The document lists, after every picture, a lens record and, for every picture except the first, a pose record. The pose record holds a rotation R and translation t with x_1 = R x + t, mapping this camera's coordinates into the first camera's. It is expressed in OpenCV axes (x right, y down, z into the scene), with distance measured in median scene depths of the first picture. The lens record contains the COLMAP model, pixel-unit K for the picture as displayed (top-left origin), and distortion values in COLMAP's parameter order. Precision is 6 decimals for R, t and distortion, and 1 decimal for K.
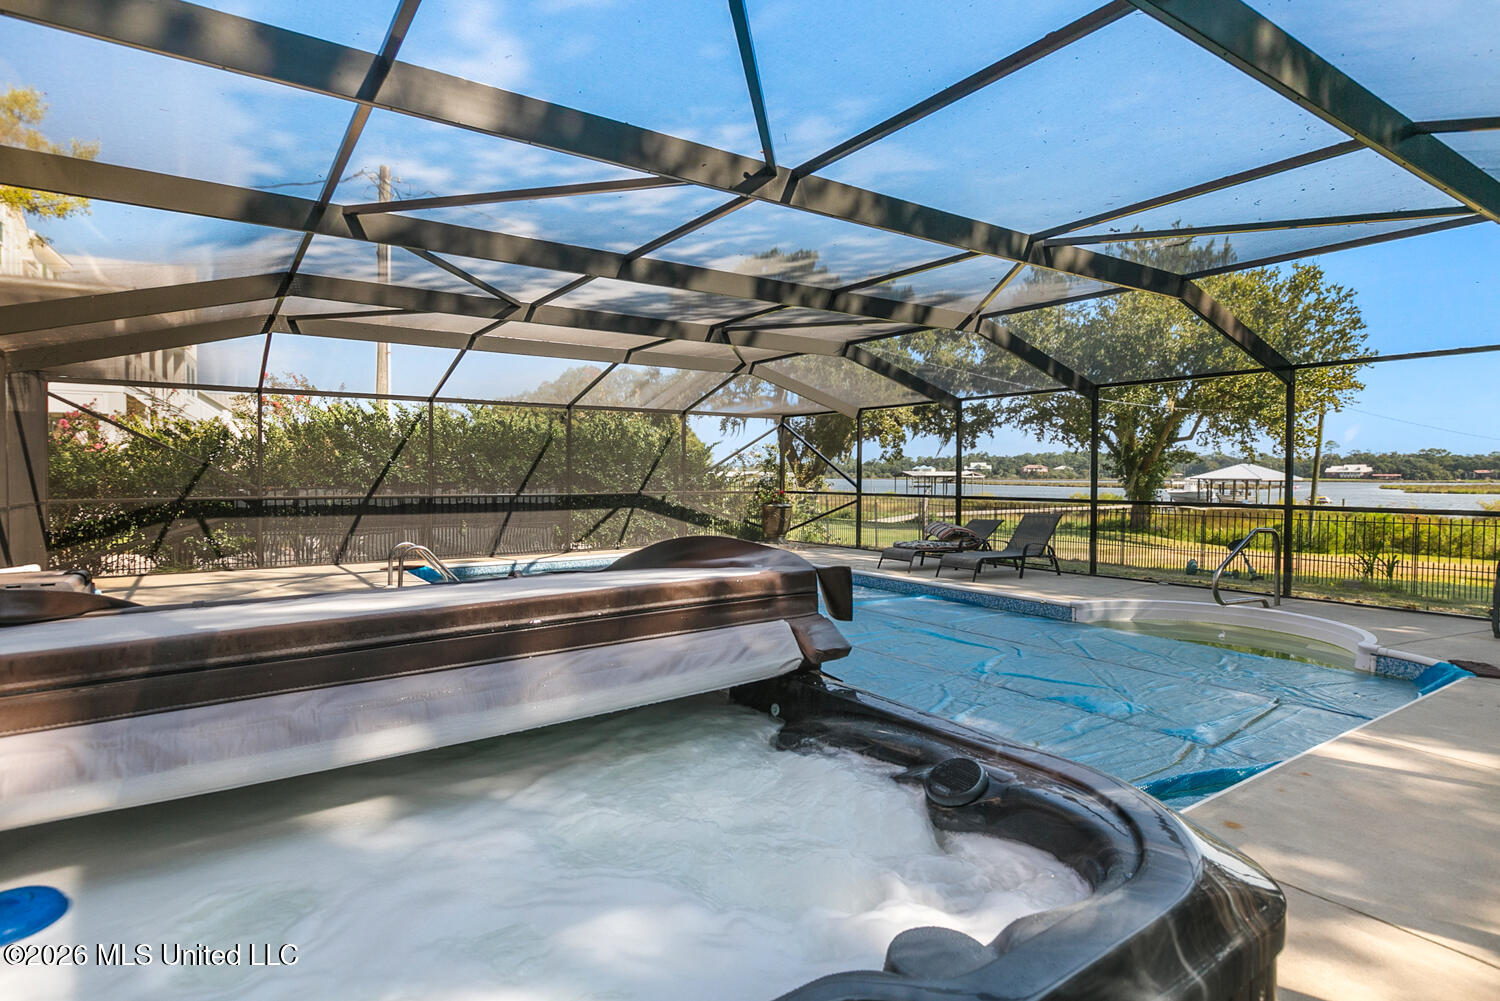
lens RADIAL K [[795.8, 0, 746.7], [0, 795.8, 461.7], [0, 0, 1]] dist [-0.000810, -0.000110]
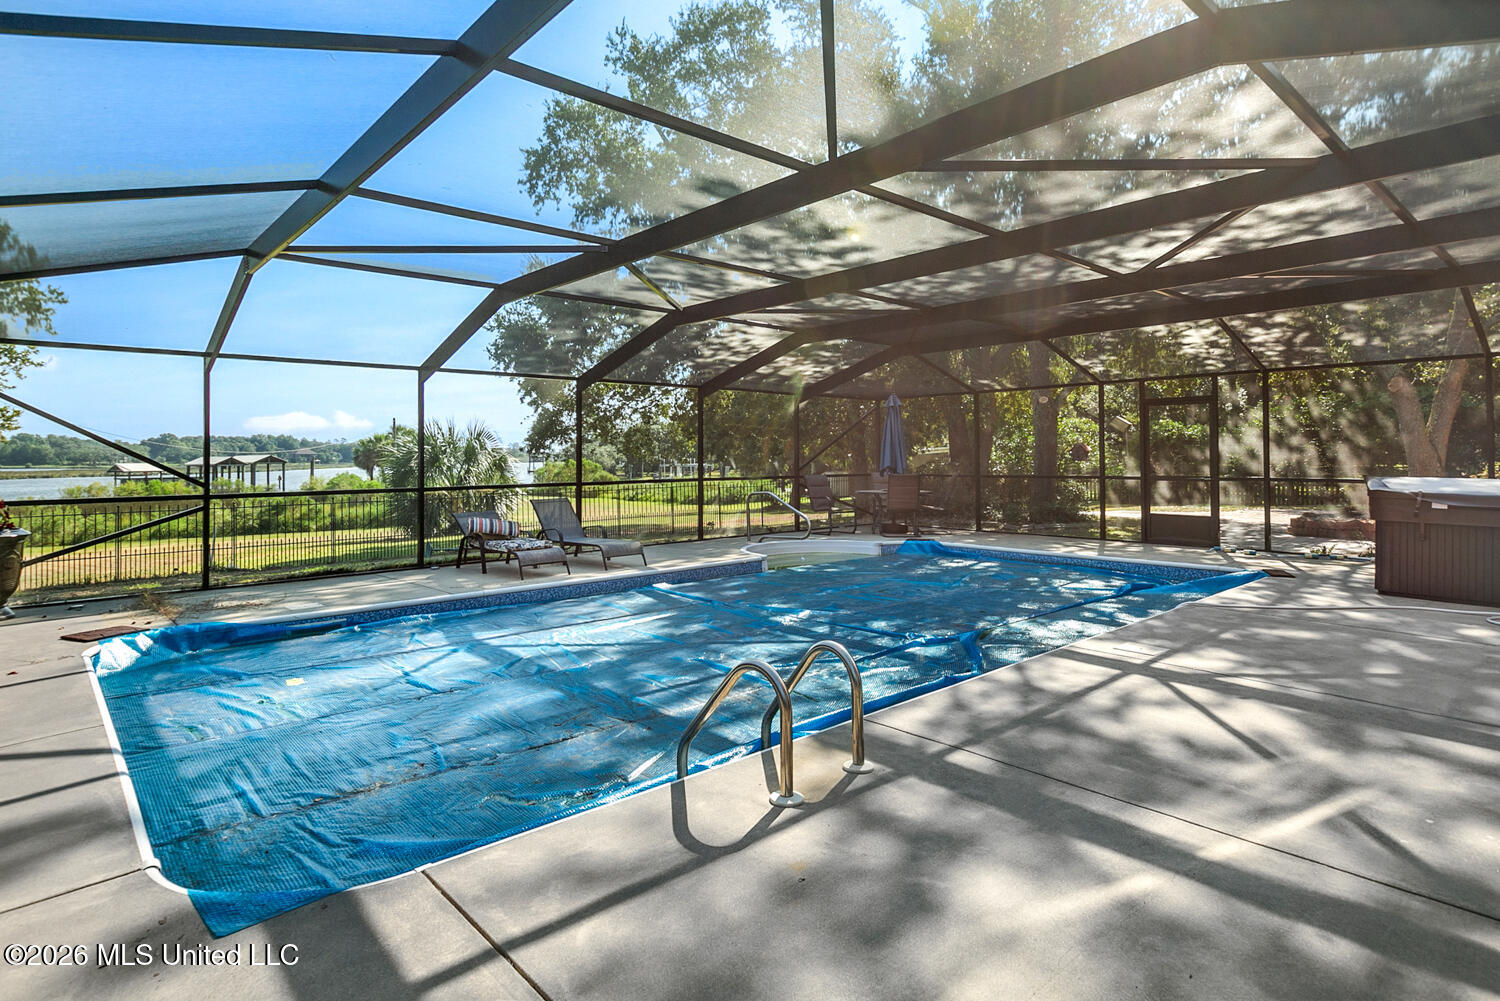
lens RADIAL K [[795.8, 0, 746.7], [0, 795.8, 461.7], [0, 0, 1]] dist [-0.000810, -0.000110]
pose [[-0.130243, -0.004758, 0.991471, -0.509312], [-0.007236, 0.999966, 0.003848, 0.008981], [-0.991456, -0.006673, -0.130273, 0.673035]]
